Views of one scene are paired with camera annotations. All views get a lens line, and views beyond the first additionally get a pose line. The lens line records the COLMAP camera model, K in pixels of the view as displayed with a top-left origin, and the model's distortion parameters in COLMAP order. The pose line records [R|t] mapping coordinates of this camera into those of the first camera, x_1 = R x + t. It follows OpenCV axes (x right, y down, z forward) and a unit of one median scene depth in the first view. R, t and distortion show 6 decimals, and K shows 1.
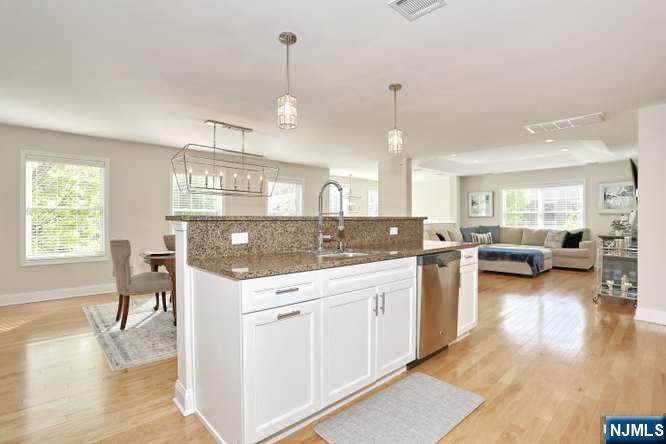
lens RADIAL K [[325.4, 0, 332.3], [0, 325.4, 220.8], [0, 0, 1]] dist [-0.045454, 0.010039]
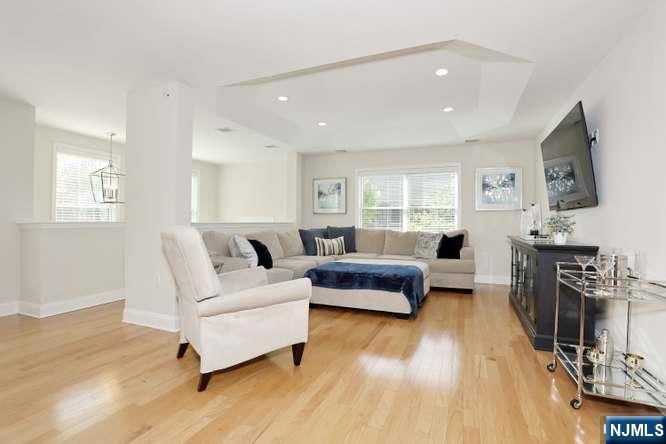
lens RADIAL K [[325.4, 0, 335.1], [0, 325.4, 221.4], [0, 0, 1]] dist [-0.045454, 0.010039]
pose [[0.908236, 0.006080, 0.418414, 0.213931], [-0.003627, 0.999971, -0.006660, 0.010076], [-0.418443, 0.004531, 0.908232, 0.432865]]
